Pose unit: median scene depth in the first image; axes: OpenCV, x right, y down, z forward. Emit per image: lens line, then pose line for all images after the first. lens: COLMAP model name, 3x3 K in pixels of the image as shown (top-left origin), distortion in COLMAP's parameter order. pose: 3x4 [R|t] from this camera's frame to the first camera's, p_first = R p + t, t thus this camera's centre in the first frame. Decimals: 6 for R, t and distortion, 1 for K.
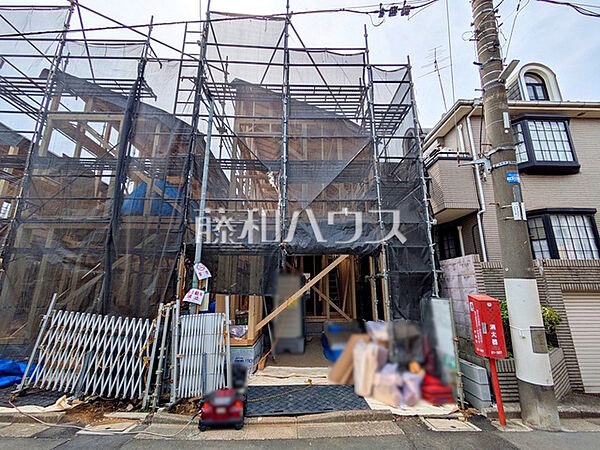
lens RADIAL K [[257.8, 0, 300.3], [0, 257.8, 227.3], [0, 0, 1]] dist [-0.000381, 0.001536]
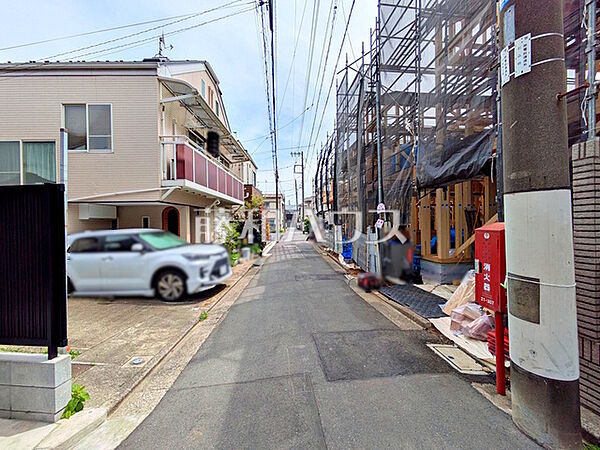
lens RADIAL K [[237.8, 0, 300.7], [0, 237.8, 225.3], [0, 0, 1]] dist [-0.001849, -0.000160]
pose [[0.076353, 0.009693, -0.997034, 1.174246], [0.248698, 0.968163, 0.028458, 0.120650], [0.965567, -0.250133, 0.071512, 0.440775]]
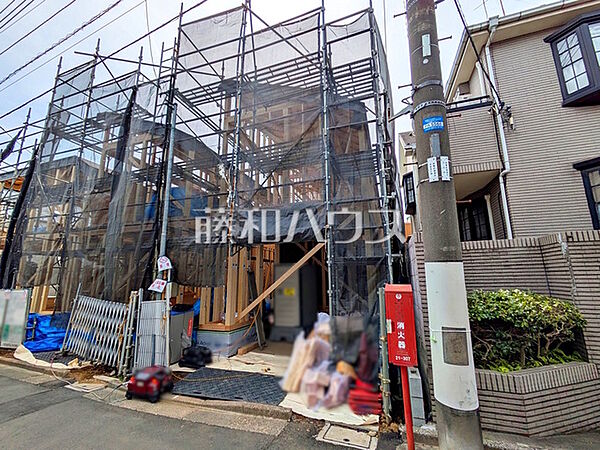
lens RADIAL K [[257.8, 0, 302.0], [0, 257.8, 227.3], [0, 0, 1]] dist [-0.000381, 0.001536]
pose [[0.935899, -0.076299, -0.343907, 0.664484], [0.089815, 0.995681, 0.023520, 0.044203], [0.340627, -0.052901, 0.938709, 0.168194]]
